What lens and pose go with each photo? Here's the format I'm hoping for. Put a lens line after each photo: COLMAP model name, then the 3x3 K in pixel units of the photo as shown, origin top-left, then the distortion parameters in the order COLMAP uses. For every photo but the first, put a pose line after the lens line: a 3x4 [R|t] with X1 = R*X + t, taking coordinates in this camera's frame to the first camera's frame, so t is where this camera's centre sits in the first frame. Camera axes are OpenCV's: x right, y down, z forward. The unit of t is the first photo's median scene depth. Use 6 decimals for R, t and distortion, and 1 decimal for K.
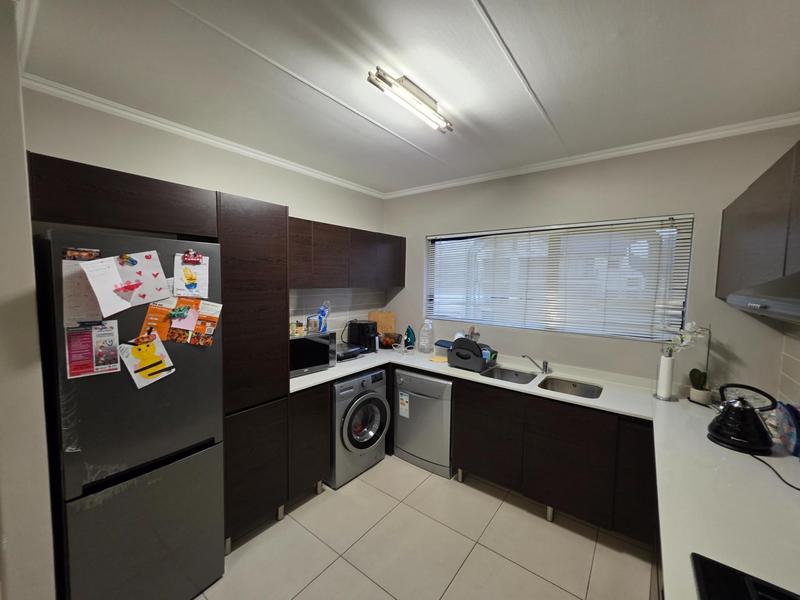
lens RADIAL K [[317.8, 0, 397.5], [0, 317.8, 299.5], [0, 0, 1]] dist [-0.000746, 0.000339]
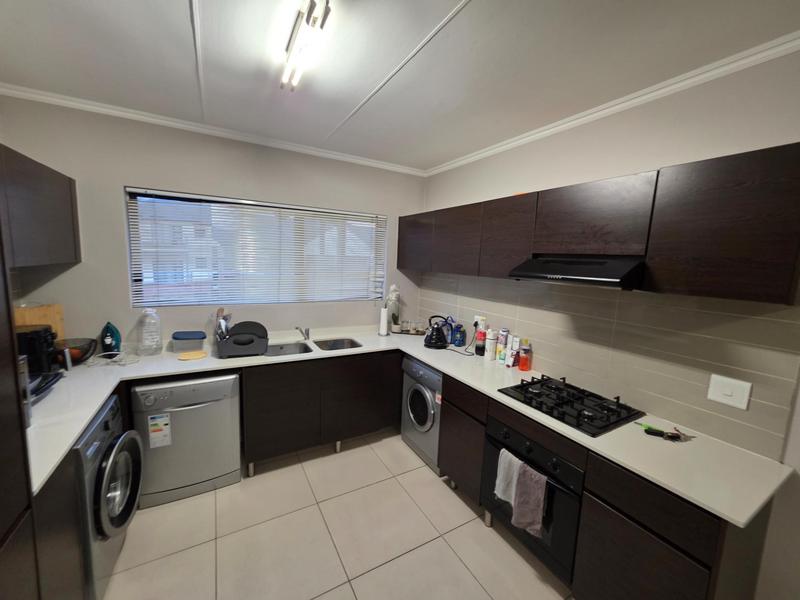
lens RADIAL K [[317.8, 0, 396.0], [0, 317.8, 298.9], [0, 0, 1]] dist [-0.000746, 0.000339]
pose [[0.393473, -0.114269, 0.912207, -0.422554], [0.024850, 0.993205, 0.113697, -0.031941], [-0.919000, -0.022068, 0.393638, 0.263834]]
